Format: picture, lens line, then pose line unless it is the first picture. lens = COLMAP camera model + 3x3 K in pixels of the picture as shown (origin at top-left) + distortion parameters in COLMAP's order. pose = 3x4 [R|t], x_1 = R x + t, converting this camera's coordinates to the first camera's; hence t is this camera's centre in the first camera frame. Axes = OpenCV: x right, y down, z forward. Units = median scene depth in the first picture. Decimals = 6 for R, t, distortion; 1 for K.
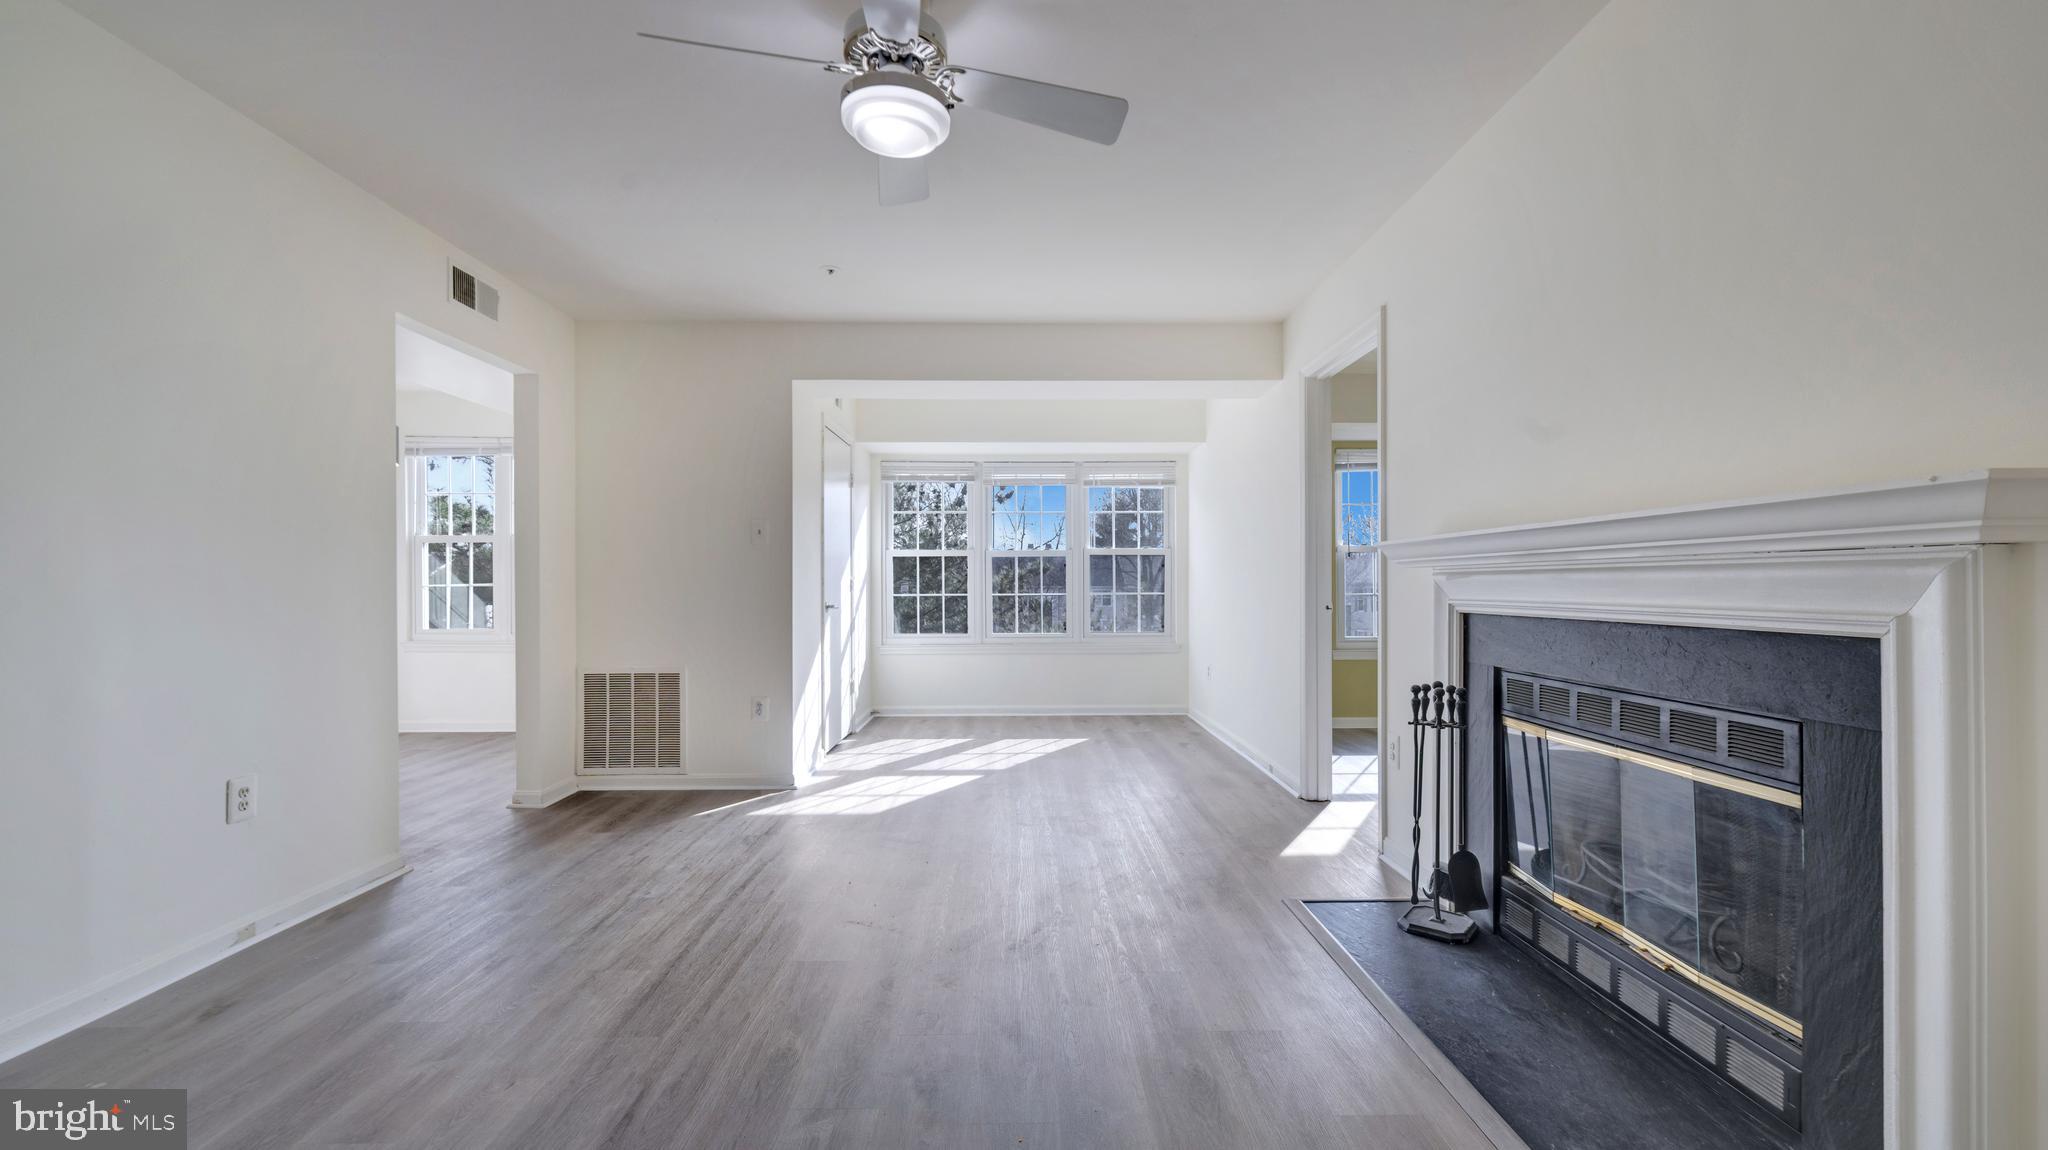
lens RADIAL K [[808.5, 0, 1028.5], [0, 808.5, 581.6], [0, 0, 1]] dist [-0.005436, -0.000112]
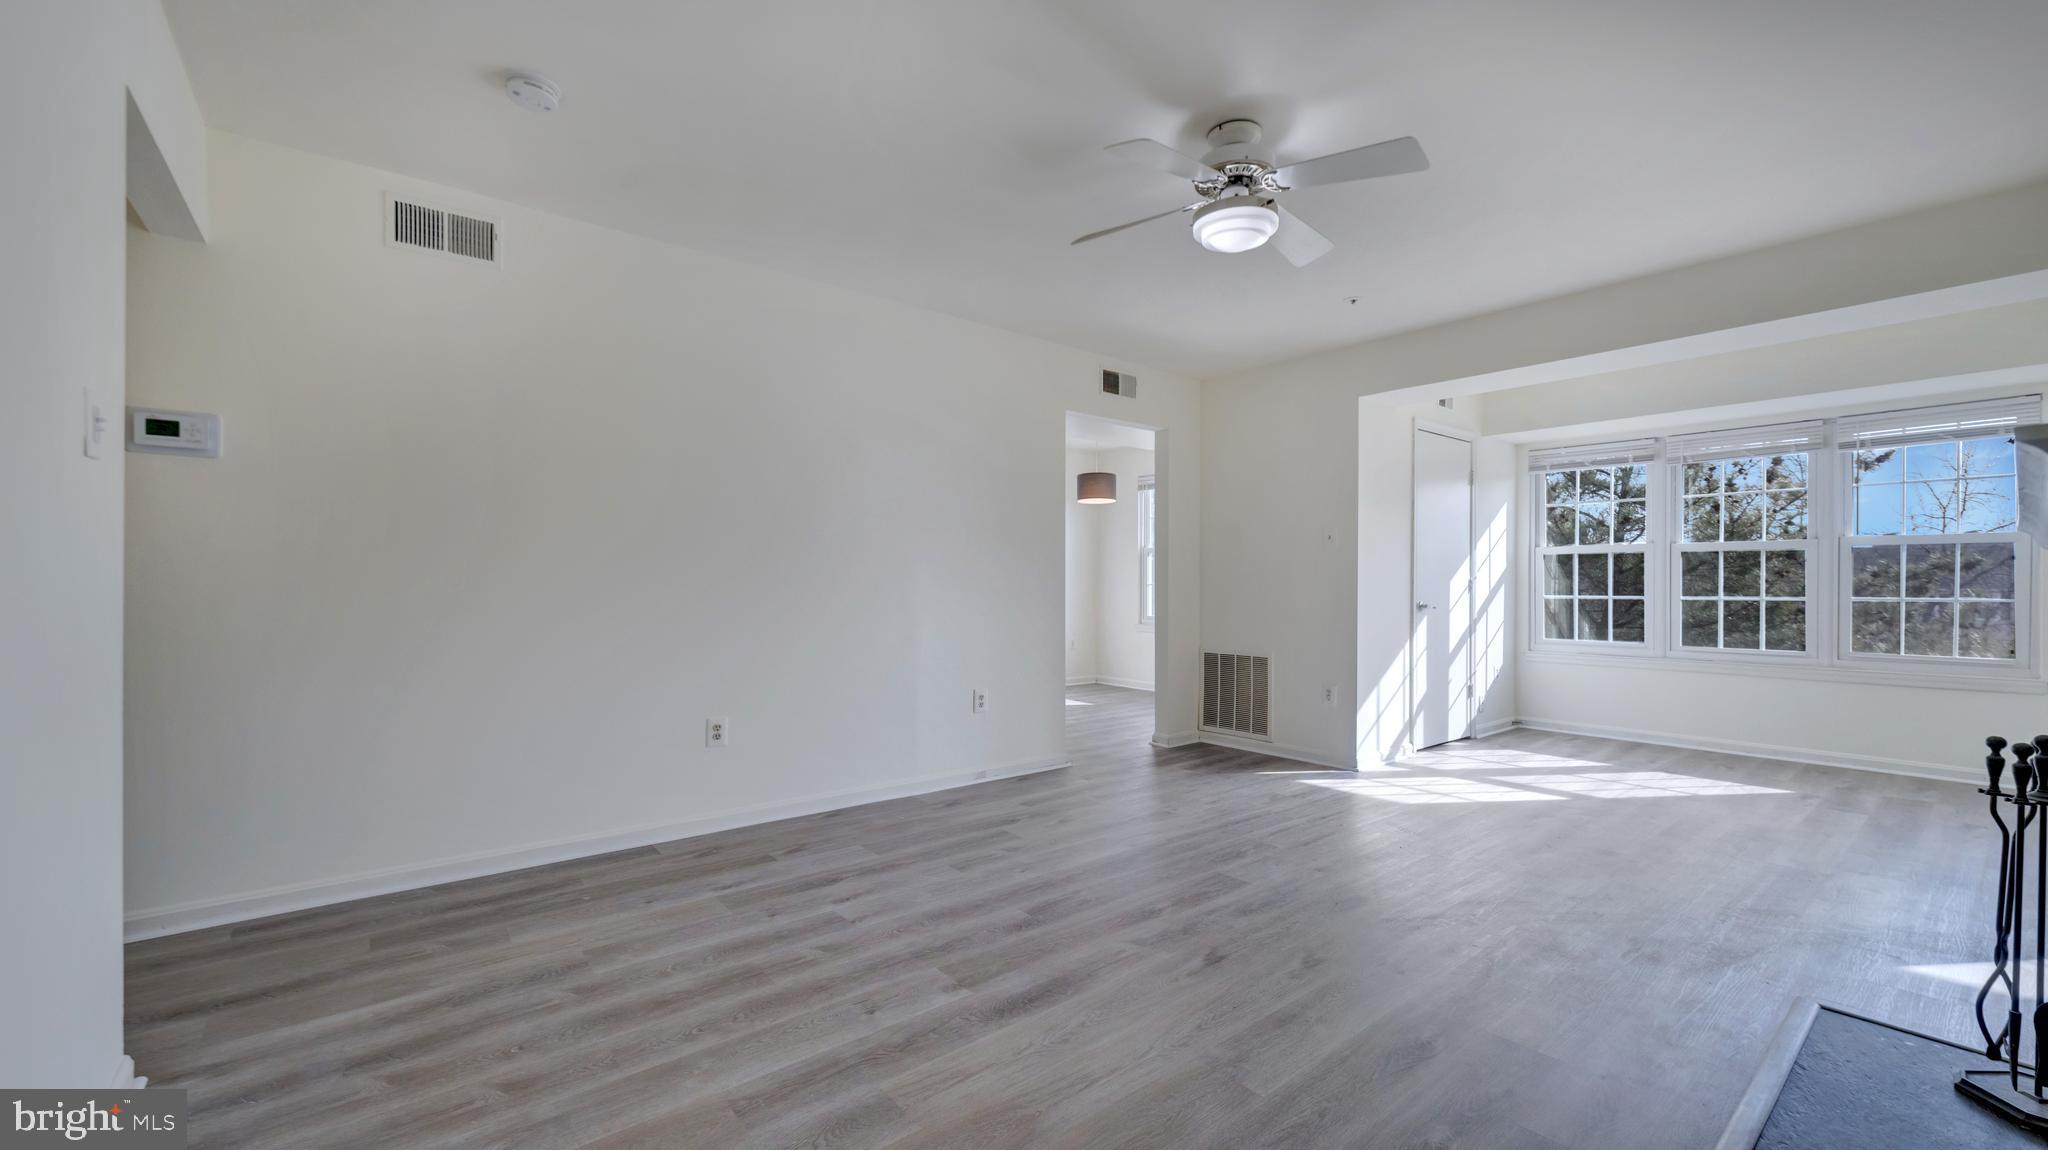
lens RADIAL K [[808.5, 0, 1027.8], [0, 808.5, 581.3], [0, 0, 1]] dist [-0.005436, -0.000112]
pose [[0.620374, 0.000561, -0.784306, 0.291773], [-0.000520, 1.000000, 0.000304, -0.000732], [0.784306, 0.000219, 0.620374, -0.029067]]
